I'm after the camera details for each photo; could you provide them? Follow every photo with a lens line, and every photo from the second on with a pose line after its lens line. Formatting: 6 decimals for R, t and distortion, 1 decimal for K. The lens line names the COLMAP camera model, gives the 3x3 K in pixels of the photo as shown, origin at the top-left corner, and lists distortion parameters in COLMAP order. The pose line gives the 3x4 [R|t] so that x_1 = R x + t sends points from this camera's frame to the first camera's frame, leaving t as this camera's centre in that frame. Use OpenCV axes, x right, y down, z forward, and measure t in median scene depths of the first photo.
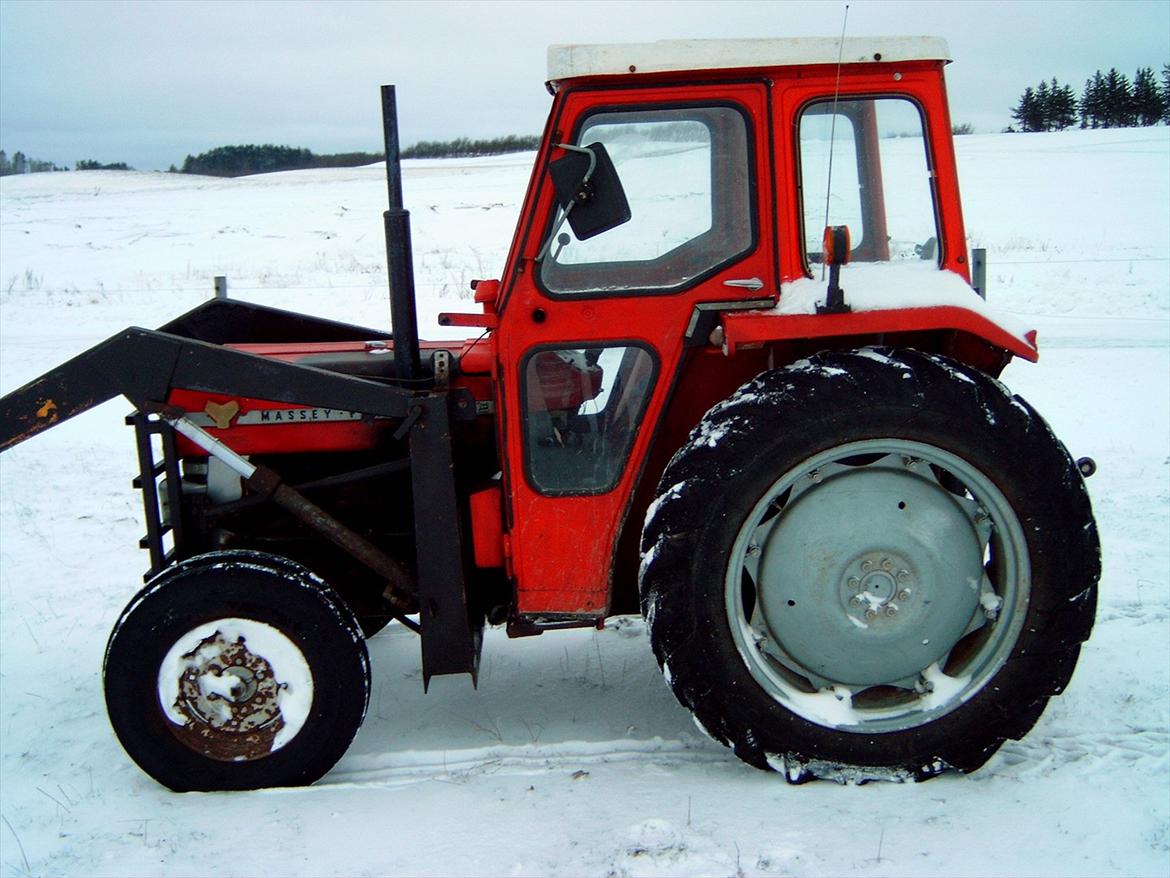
lens RADIAL K [[1336.2, 0, 577.9], [0, 1336.2, 432.2], [0, 0, 1]] dist [-0.100846, 0.029590]
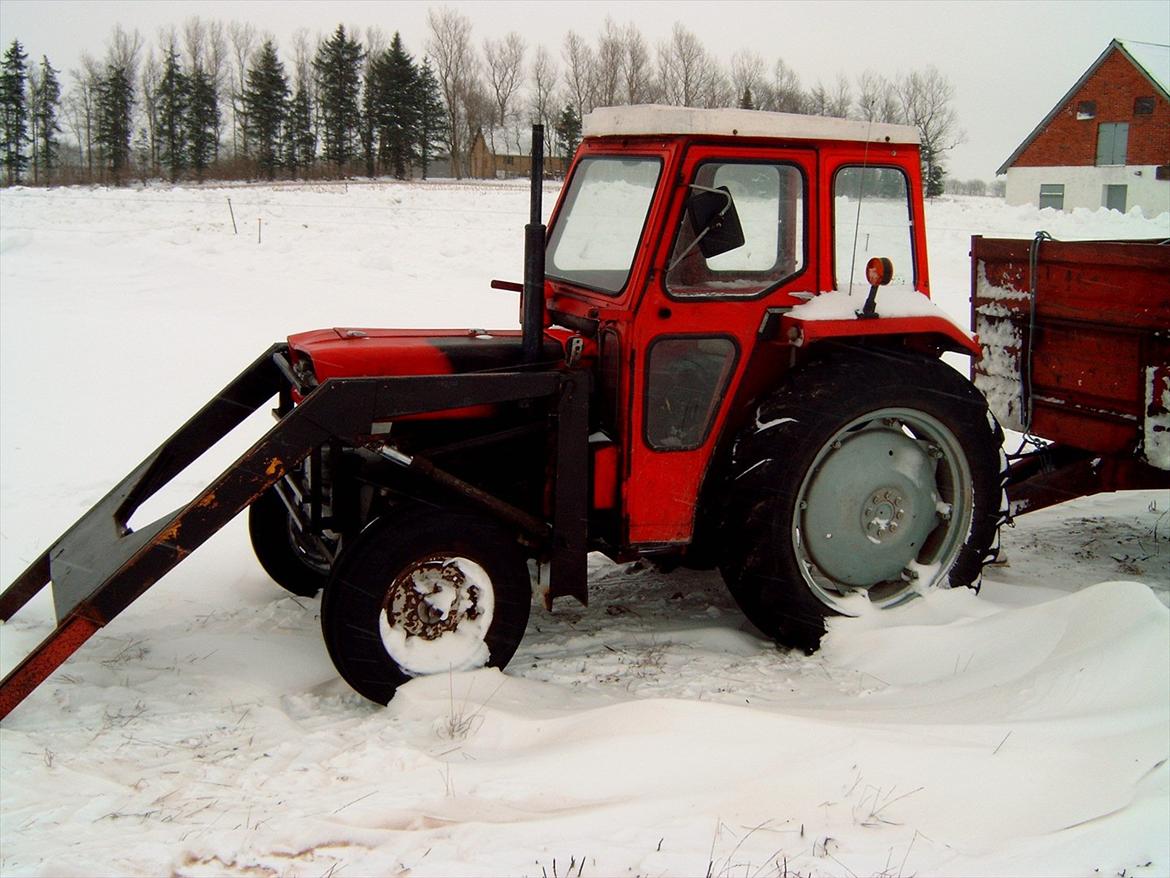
lens RADIAL K [[1336.2, 0, 577.9], [0, 1336.2, 432.2], [0, 0, 1]] dist [-0.100846, 0.029590]
pose [[0.919955, -0.001385, 0.392022, -0.620216], [0.001285, 0.999999, 0.000519, 0.028879], [-0.392023, 0.000026, 0.919956, -0.172648]]
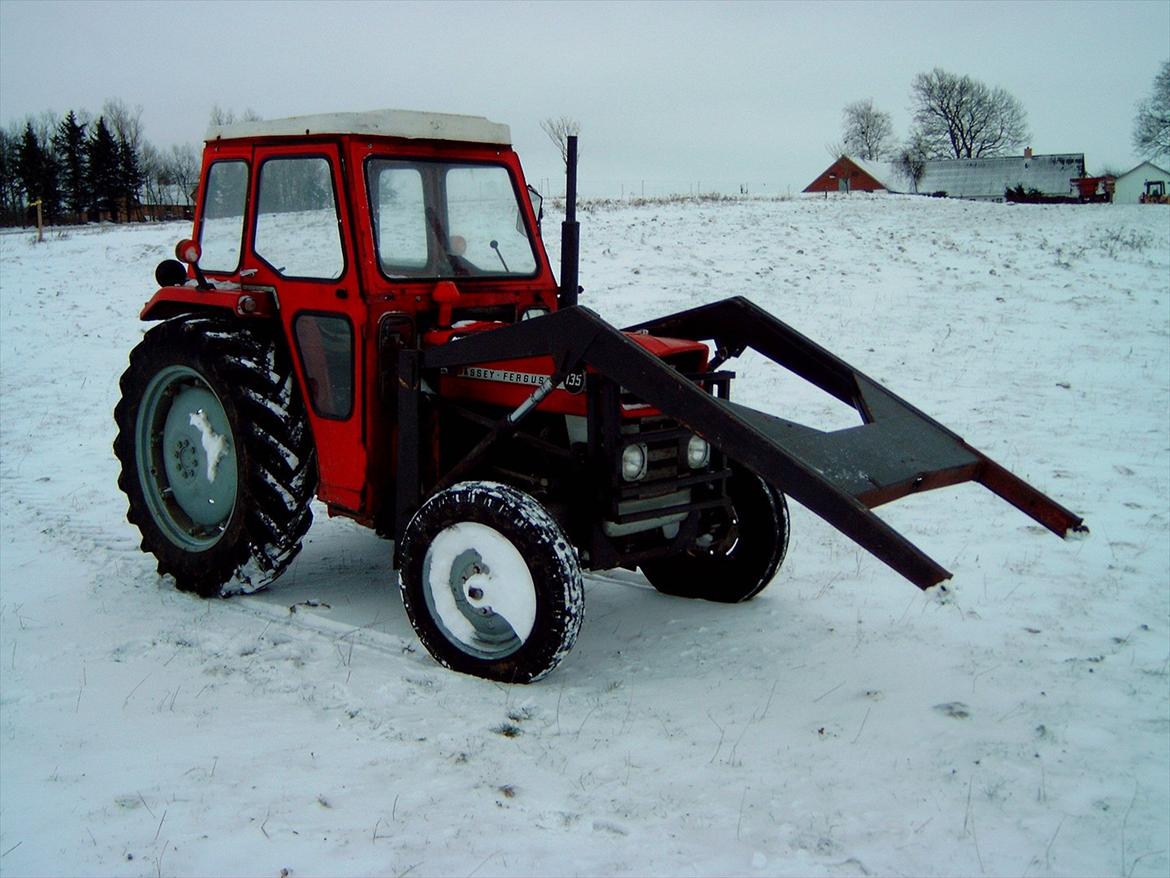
lens RADIAL K [[1317.9, 0, 578.2], [0, 1317.9, 434.1], [0, 0, 1]] dist [-0.101377, 0.027227]
pose [[-0.745176, -0.072720, 0.662891, -1.173079], [0.147156, 0.951601, 0.269815, -0.349483], [-0.650429, 0.298608, -0.698409, 2.178125]]
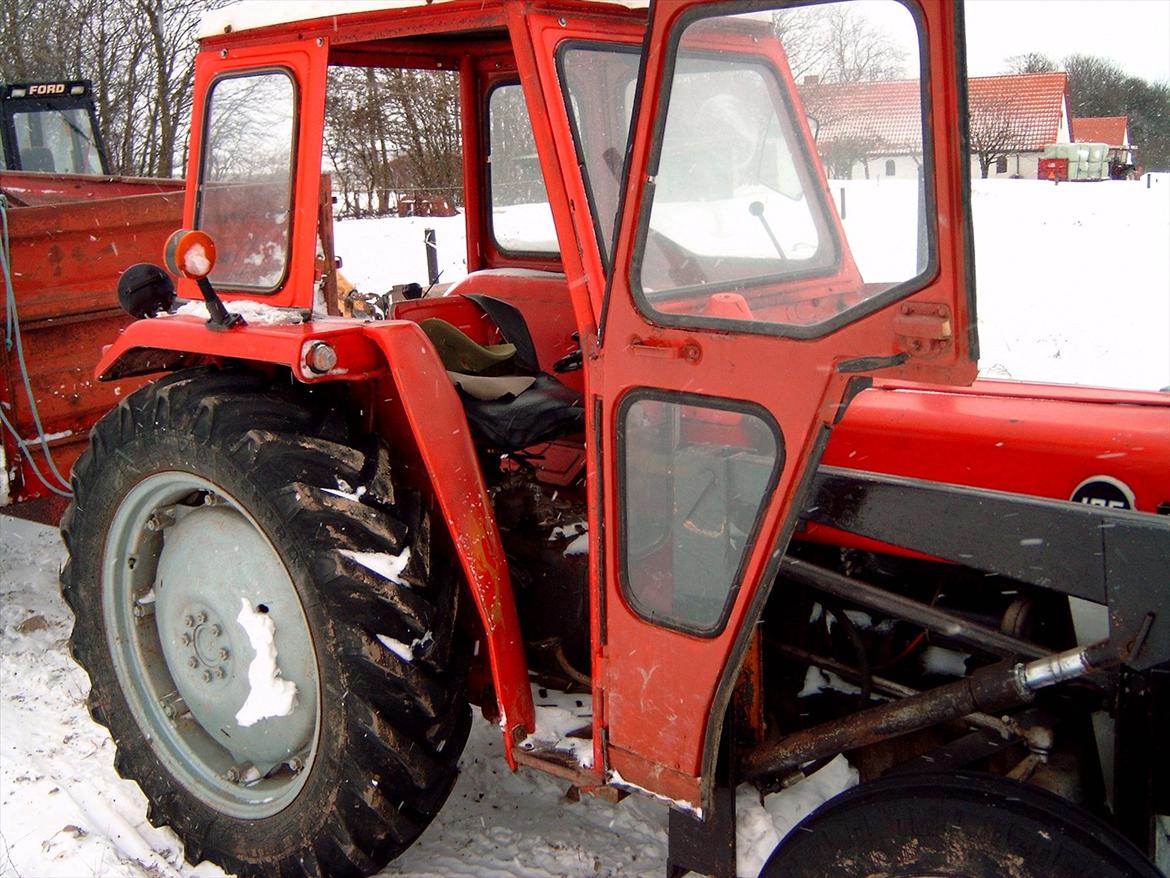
lens RADIAL K [[1317.9, 0, 578.2], [0, 1317.9, 434.1], [0, 0, 1]] dist [-0.101377, 0.027227]
pose [[-0.781044, -0.058996, 0.621683, -0.471206], [0.182818, 0.930310, 0.317965, -0.311943], [-0.597116, 0.361999, -0.715828, 1.797703]]
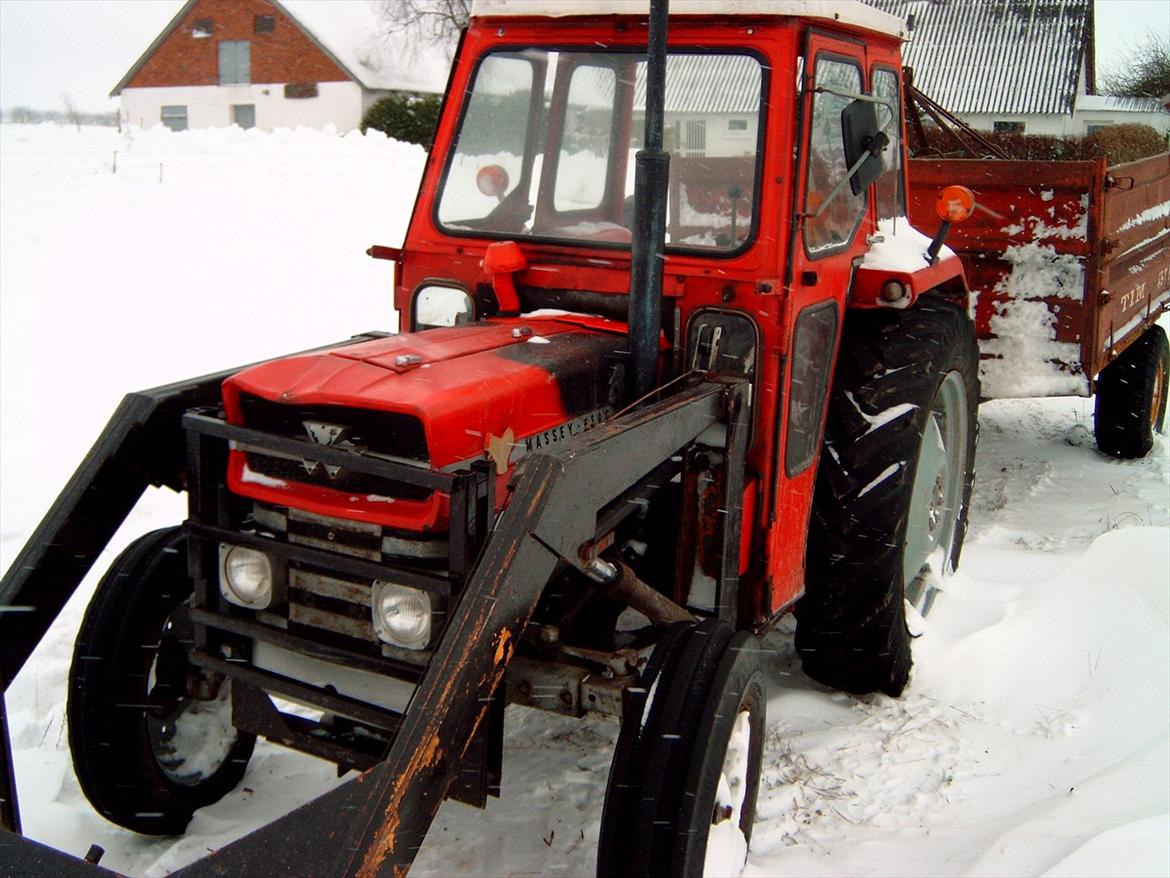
lens RADIAL K [[1348.5, 0, 572.8], [0, 1348.5, 429.2], [0, 0, 1]] dist [-0.107953, 0.042666]
pose [[0.453111, -0.138542, 0.880623, -0.911223], [0.118582, 0.988438, 0.094489, -0.090677], [-0.883532, 0.061612, 0.464301, 0.724685]]
